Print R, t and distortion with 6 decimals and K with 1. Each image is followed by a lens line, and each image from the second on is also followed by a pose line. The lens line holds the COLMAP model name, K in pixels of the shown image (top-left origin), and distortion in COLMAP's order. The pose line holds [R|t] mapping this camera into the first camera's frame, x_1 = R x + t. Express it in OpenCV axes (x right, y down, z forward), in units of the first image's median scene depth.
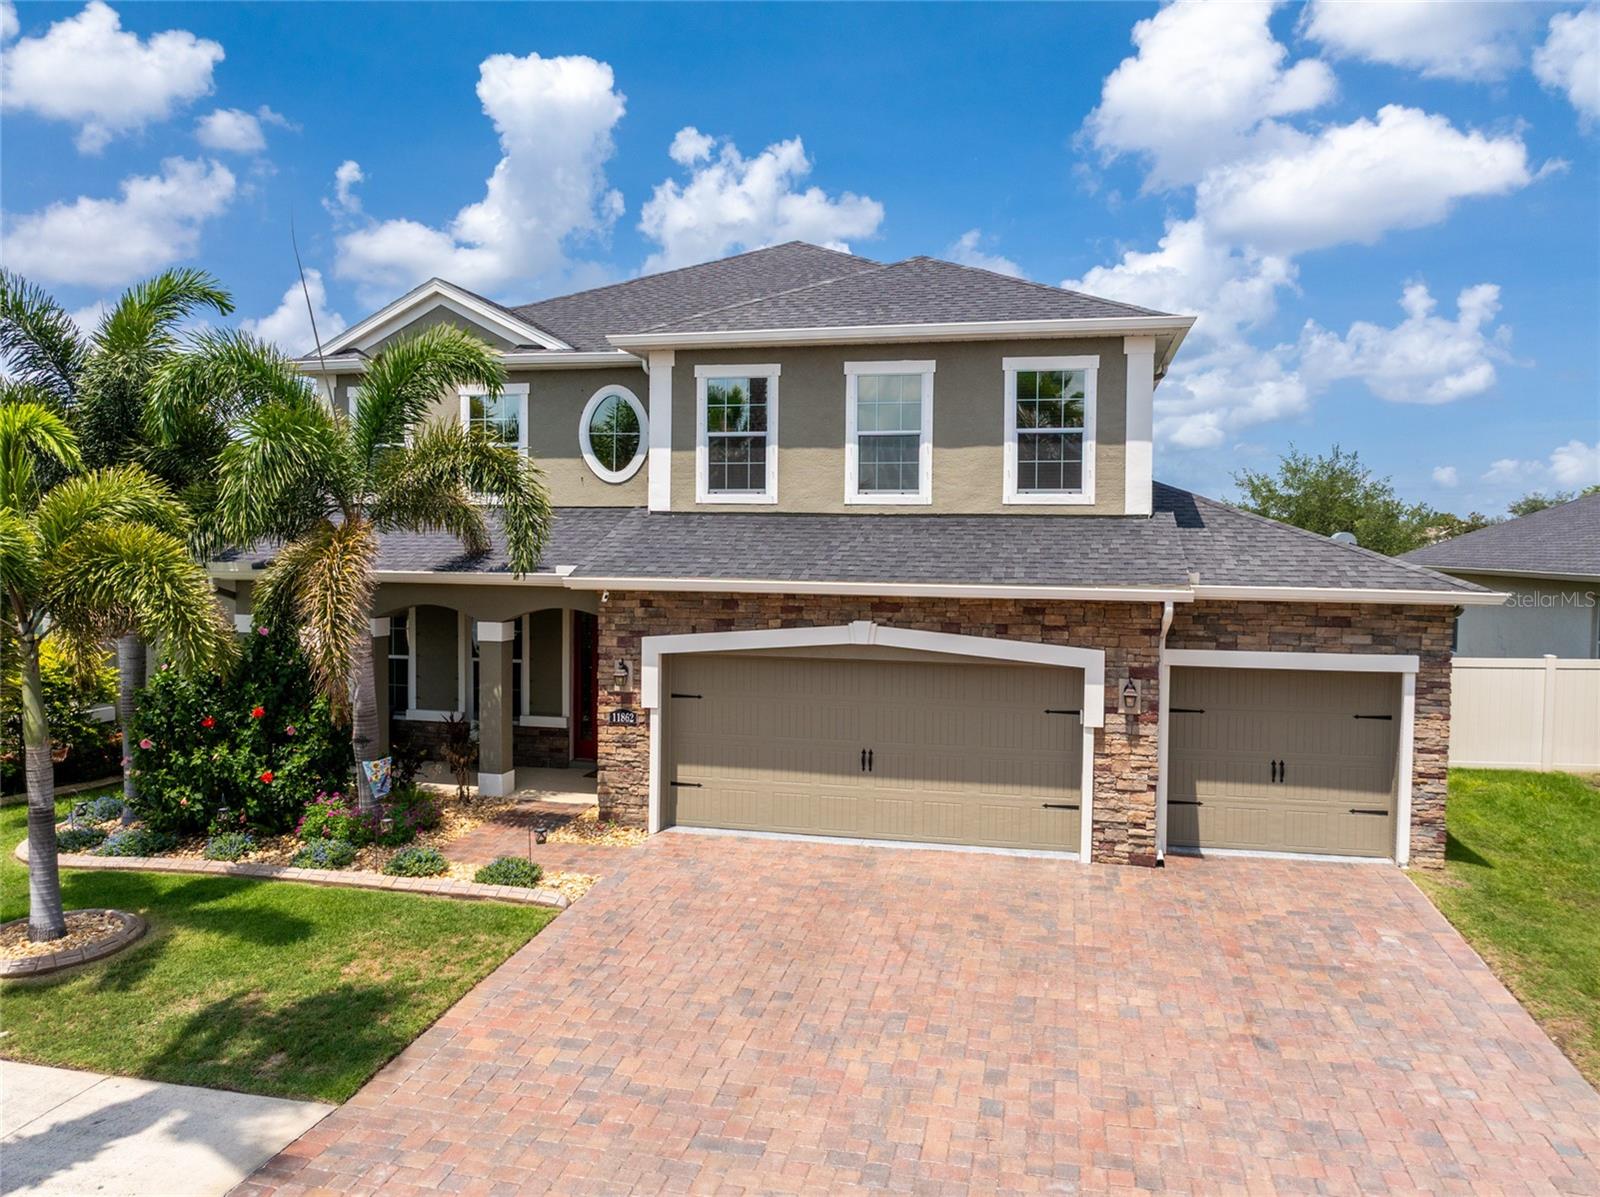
lens RADIAL K [[1125.6, 0, 802.1], [0, 1125.6, 597.3], [0, 0, 1]] dist [-0.038191, 0.027529]
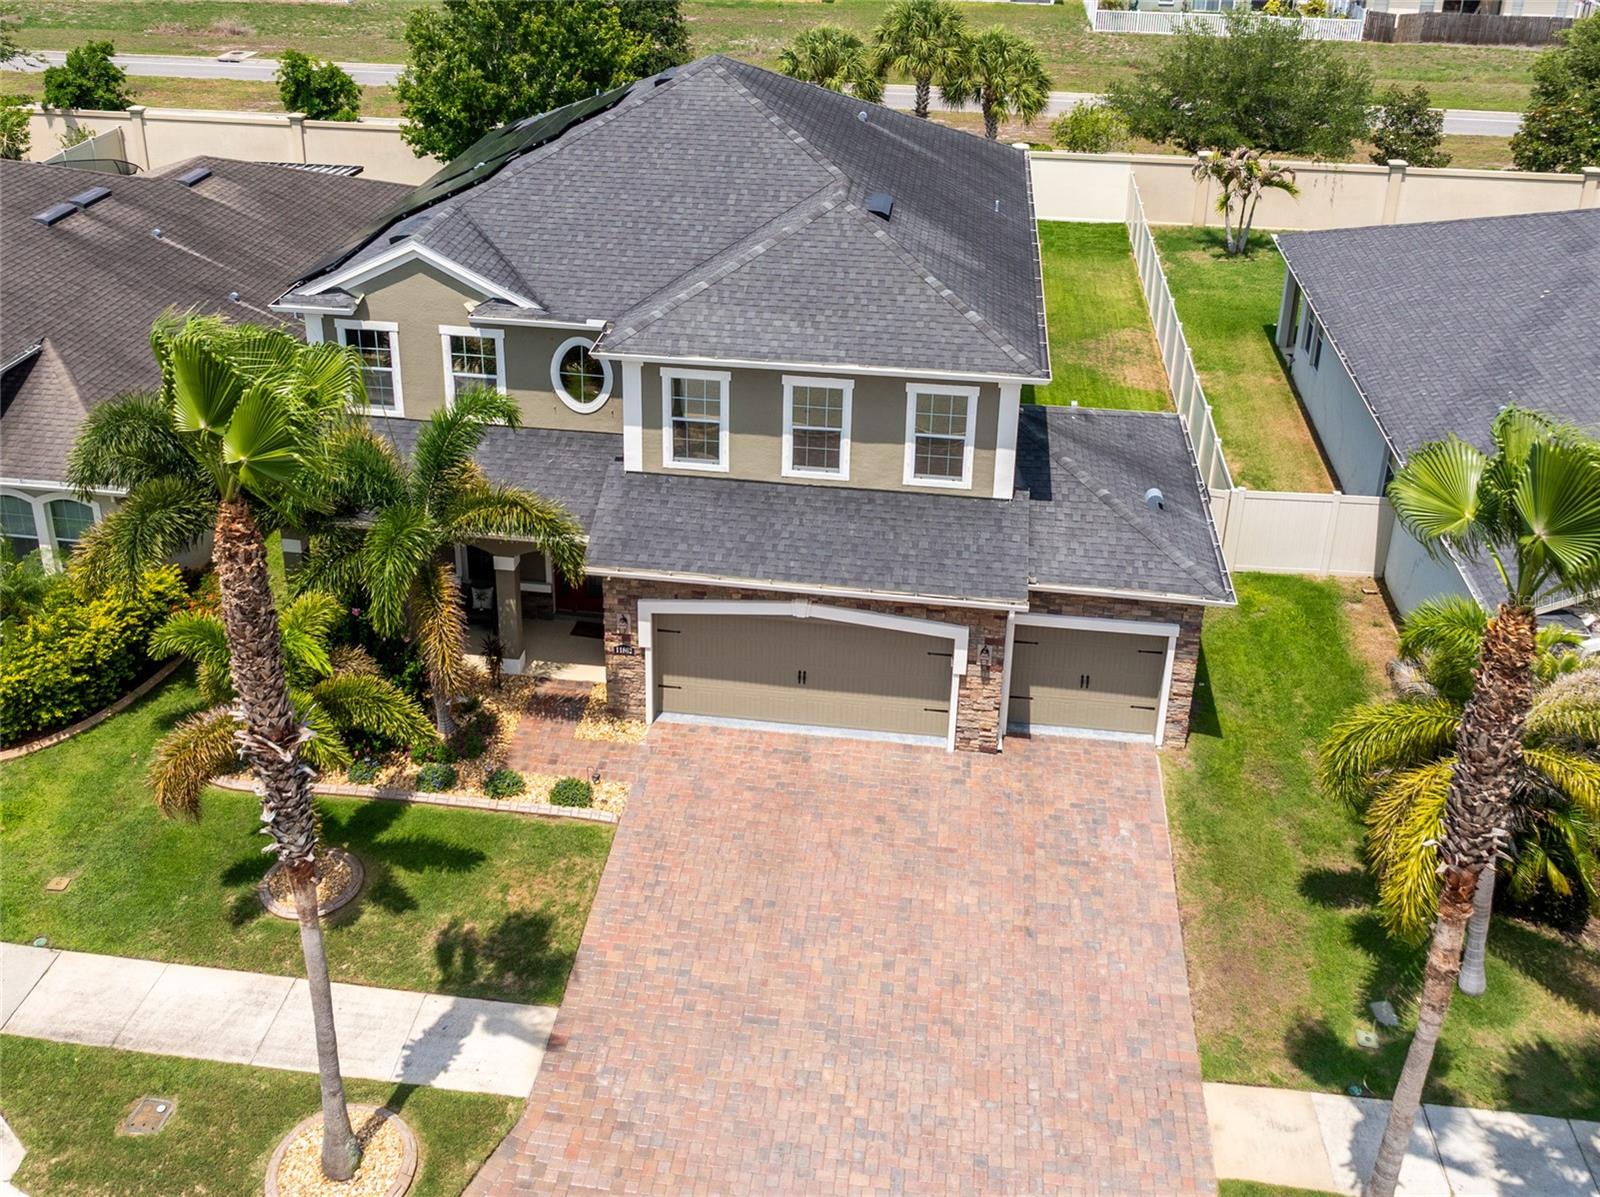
lens RADIAL K [[1547.0, 0, 748.9], [0, 1547.0, 401.1], [0, 0, 1]] dist [-0.024587, 0.000000]
pose [[0.996626, -0.033198, 0.075063, -0.149982], [0.005170, 0.938125, 0.346260, -0.895839], [-0.081914, -0.344703, 0.935131, -0.724088]]
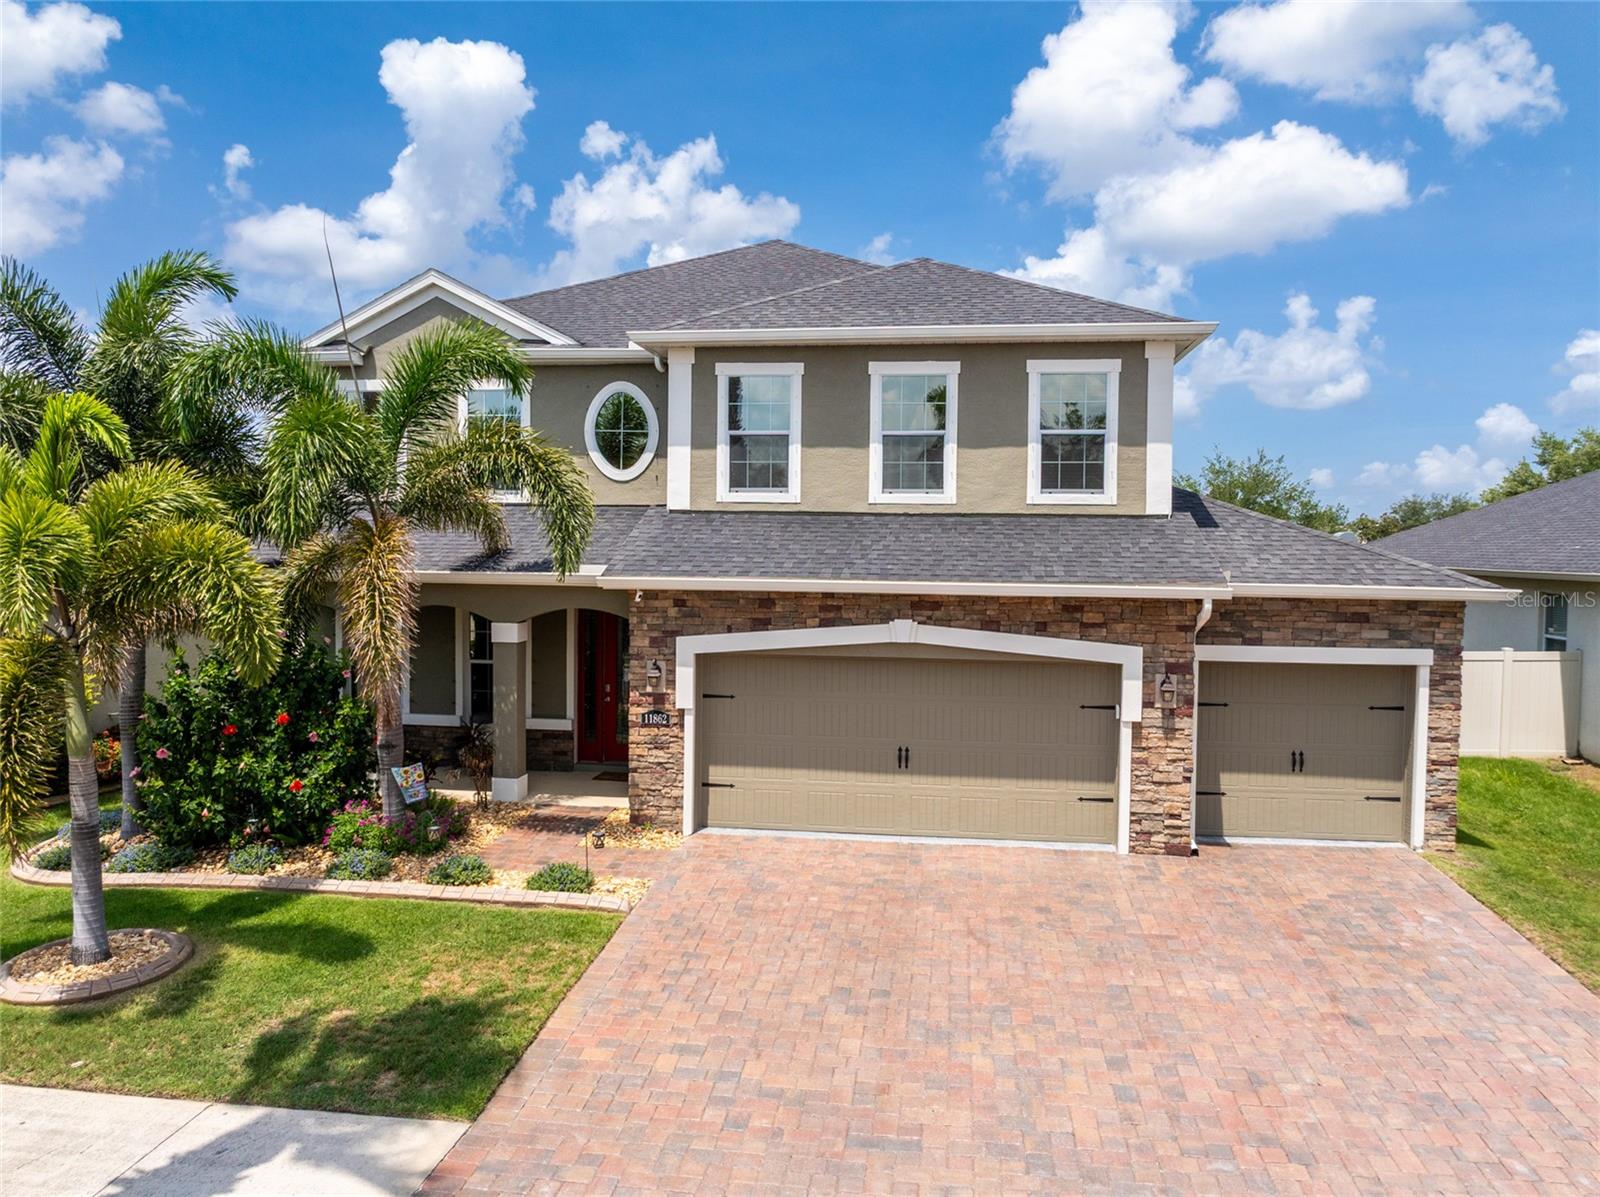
lens RADIAL K [[1125.6, 0, 803.6], [0, 1125.6, 593.9], [0, 0, 1]] dist [-0.038191, 0.027529]
pose [[0.995835, -0.003726, 0.091100, -0.128912], [0.003998, 0.999988, -0.002797, 0.000558], [-0.091088, 0.003150, 0.995838, 0.004748]]
